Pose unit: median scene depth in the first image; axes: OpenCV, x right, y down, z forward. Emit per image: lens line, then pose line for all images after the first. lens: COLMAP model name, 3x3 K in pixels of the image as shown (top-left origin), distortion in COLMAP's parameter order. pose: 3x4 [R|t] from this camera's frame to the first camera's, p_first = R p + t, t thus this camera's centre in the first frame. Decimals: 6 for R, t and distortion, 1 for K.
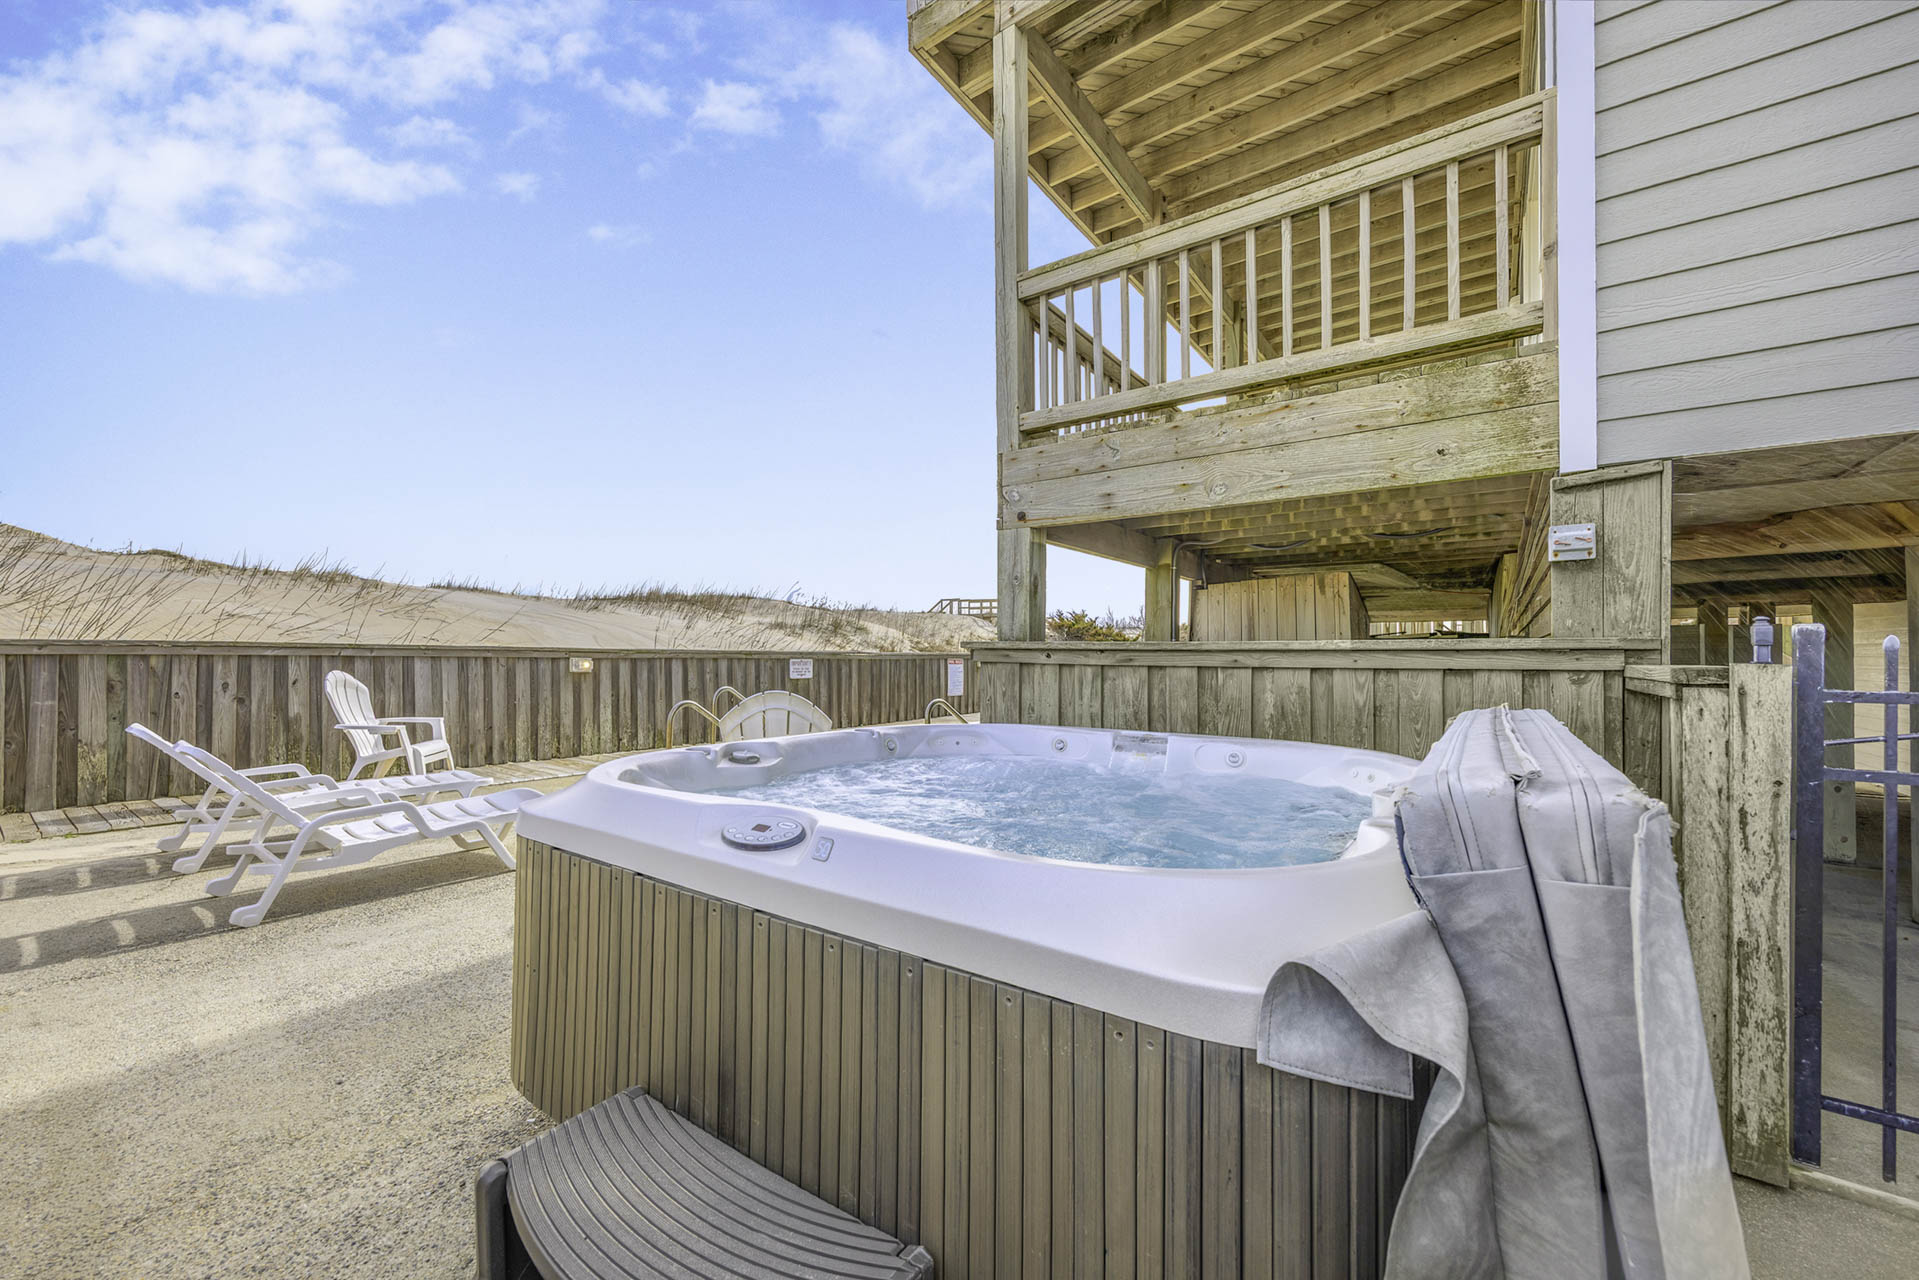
lens RADIAL K [[743.4, 0, 963.4], [0, 743.4, 651.9], [0, 0, 1]] dist [0.003457, 0.000724]
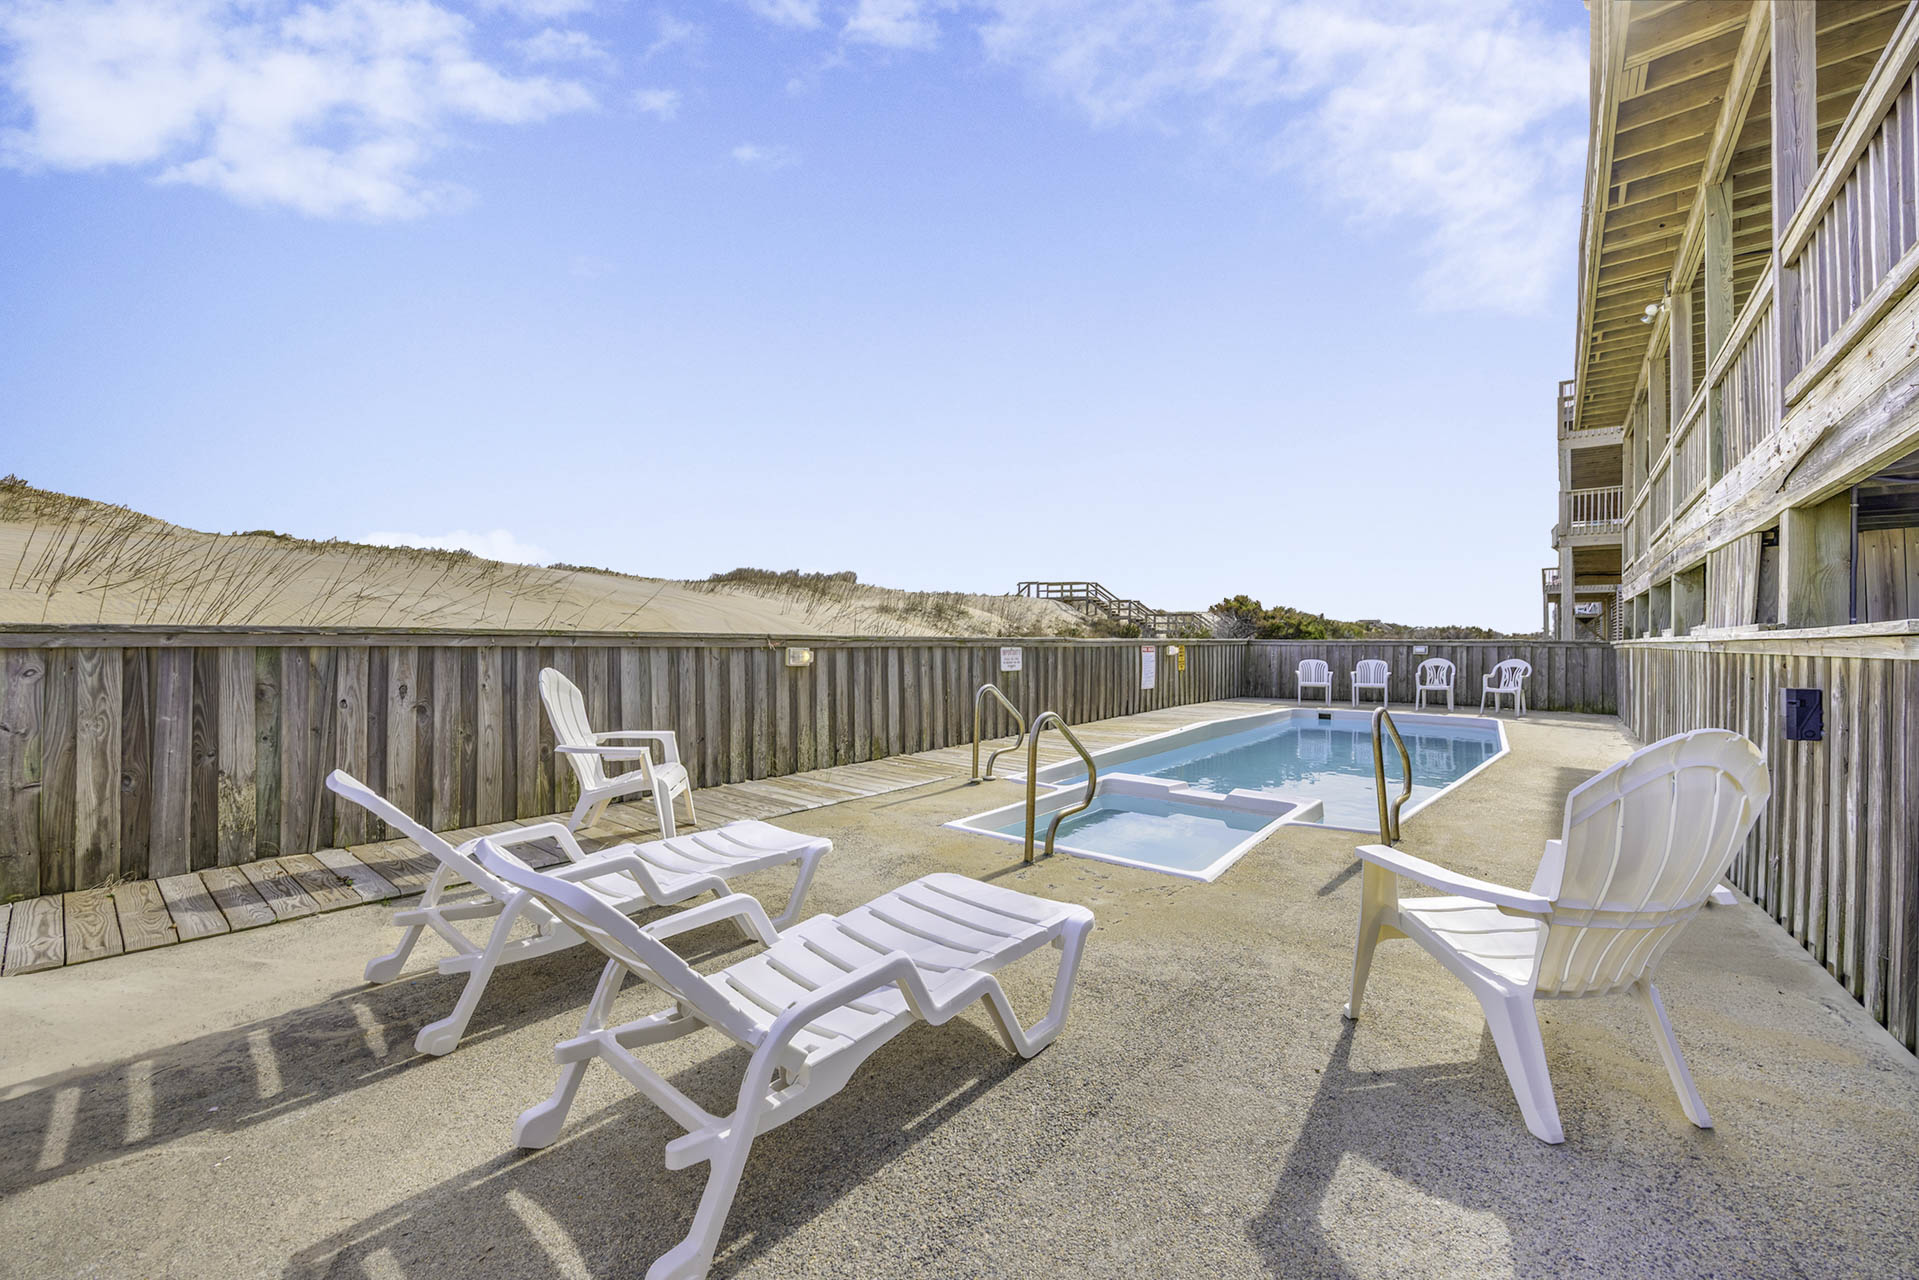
lens RADIAL K [[745.9, 0, 958.5], [0, 745.9, 638.0], [0, 0, 1]] dist [0.001691, 0.000184]
pose [[0.998255, -0.003504, -0.058954, -0.332644], [0.003563, 0.999993, 0.000896, -0.002040], [0.058951, -0.001105, 0.998260, 0.254199]]
